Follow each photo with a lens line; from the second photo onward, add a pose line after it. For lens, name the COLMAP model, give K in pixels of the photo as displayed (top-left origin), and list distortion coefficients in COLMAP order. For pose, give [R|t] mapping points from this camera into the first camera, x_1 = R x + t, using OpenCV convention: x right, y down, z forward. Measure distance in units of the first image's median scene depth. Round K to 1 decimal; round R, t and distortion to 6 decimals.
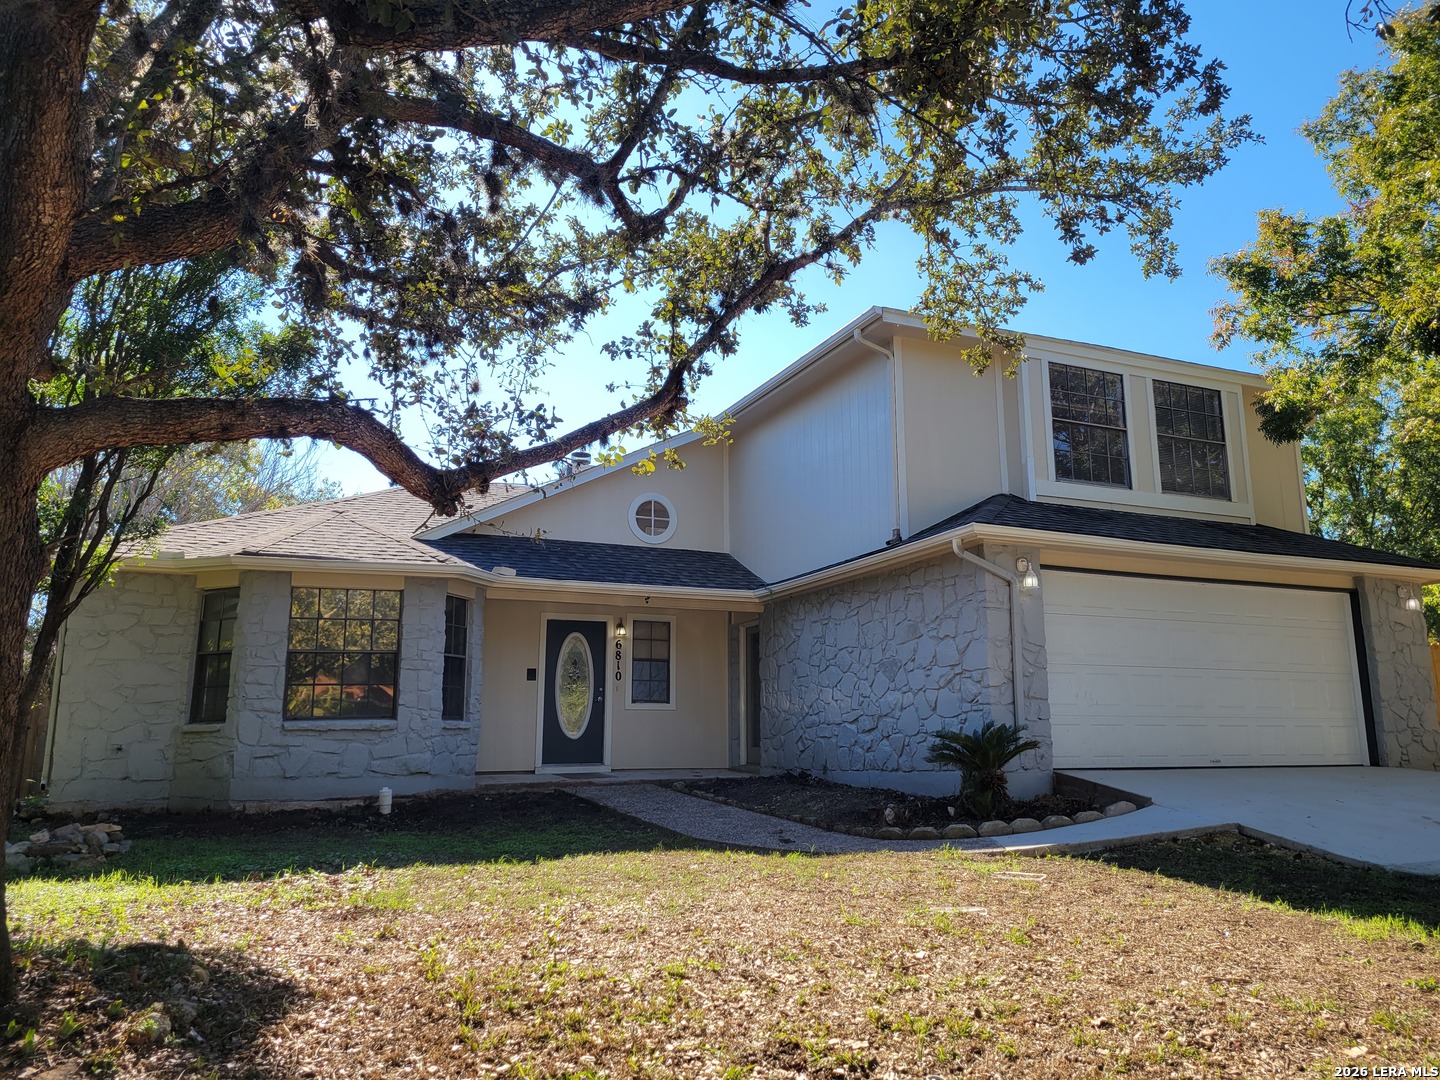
lens RADIAL K [[1095.4, 0, 722.7], [0, 1095.4, 535.0], [0, 0, 1]] dist [0.065194, 0.001338]
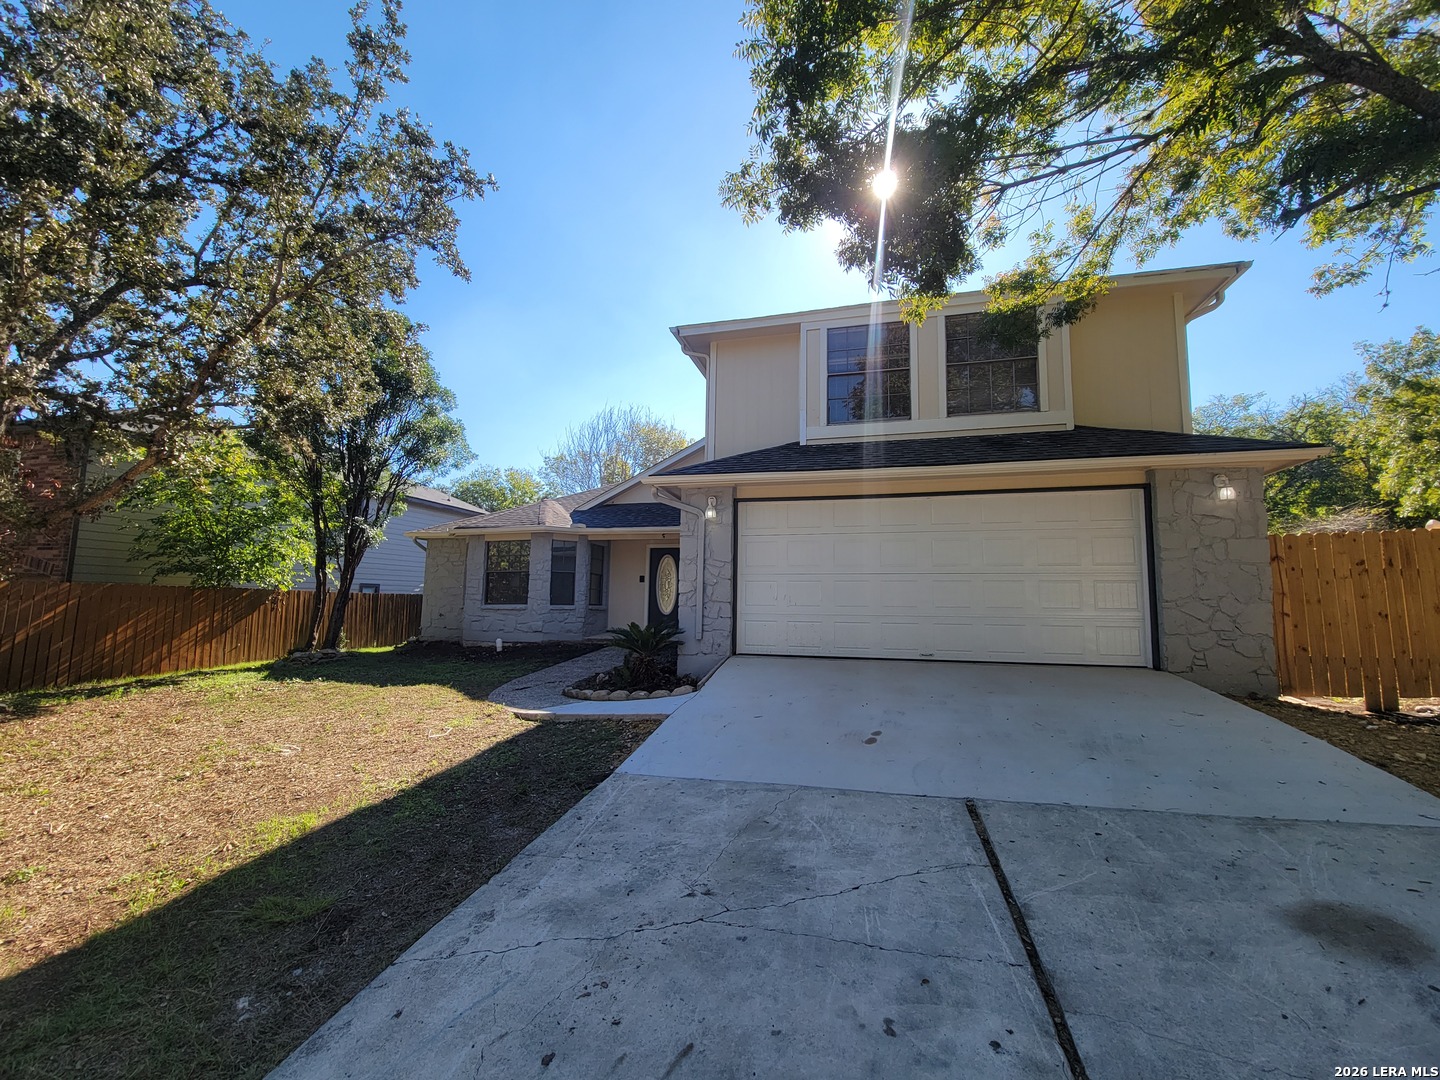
lens RADIAL K [[584.2, 0, 715.5], [0, 584.2, 547.2], [0, 0, 1]] dist [0.000537, -0.003119]
pose [[0.763518, -0.042643, -0.644377, 0.598507], [0.107158, 0.992350, 0.061301, 0.032223], [0.636833, -0.115855, 0.762247, 0.386135]]
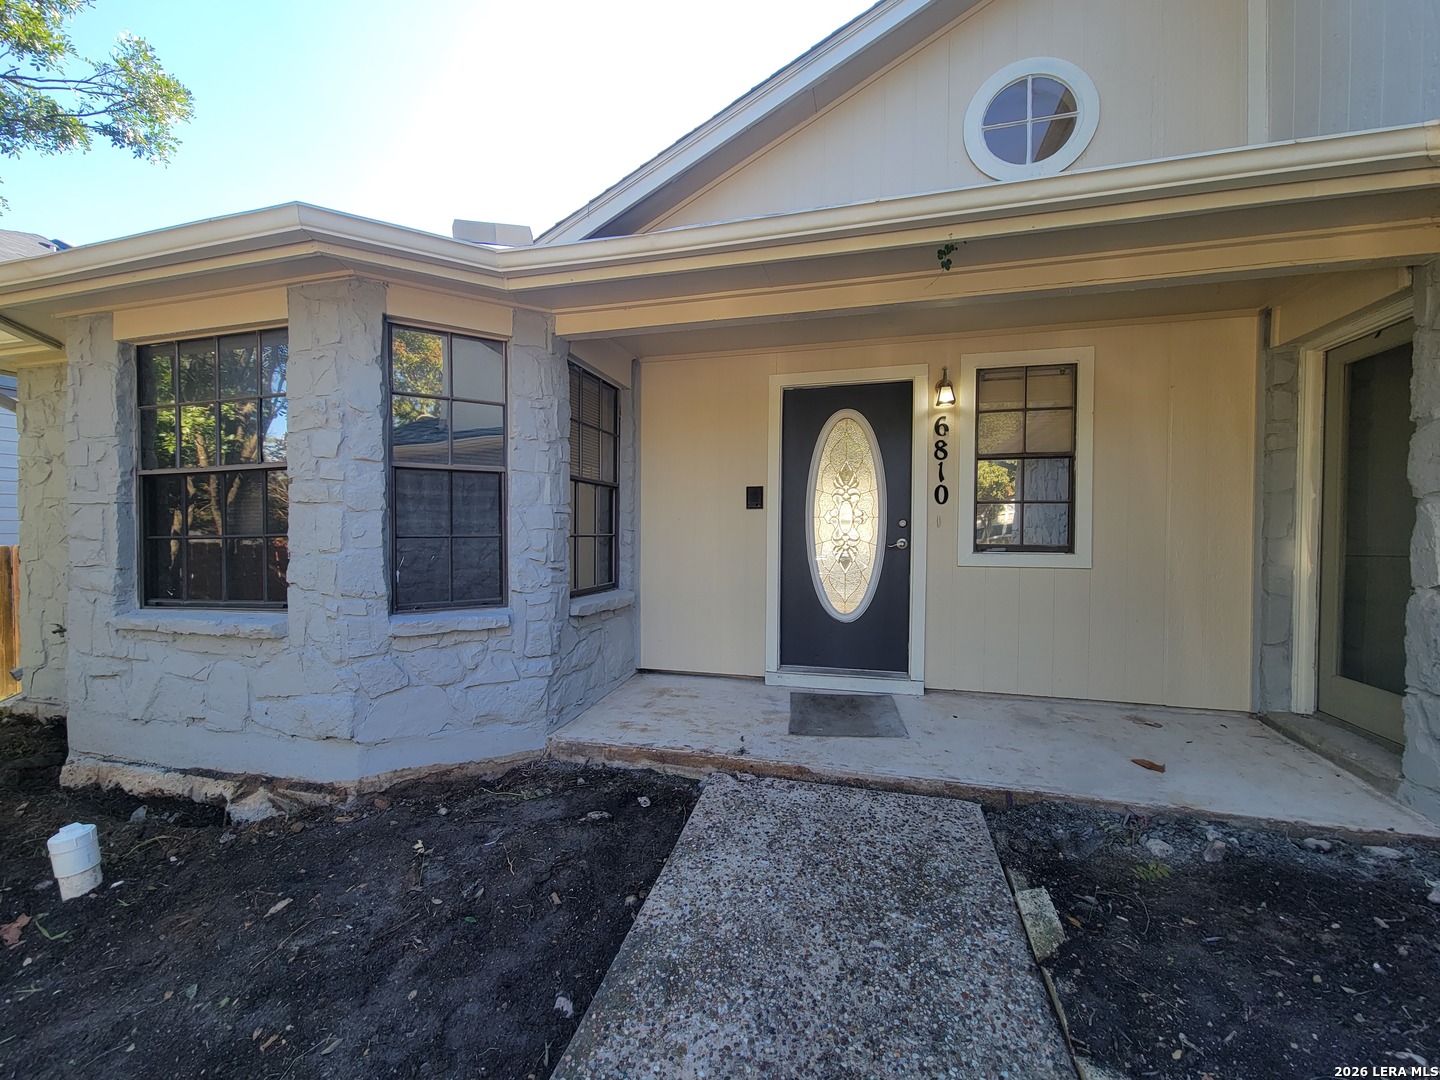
lens RADIAL K [[584.2, 0, 723.3], [0, 584.2, 535.6], [0, 0, 1]] dist [0.000537, -0.003119]
pose [[0.767937, 0.017634, -0.640282, -0.008963], [0.118161, 0.978564, 0.168670, 0.106435], [0.629532, -0.205184, 0.749392, 0.862040]]
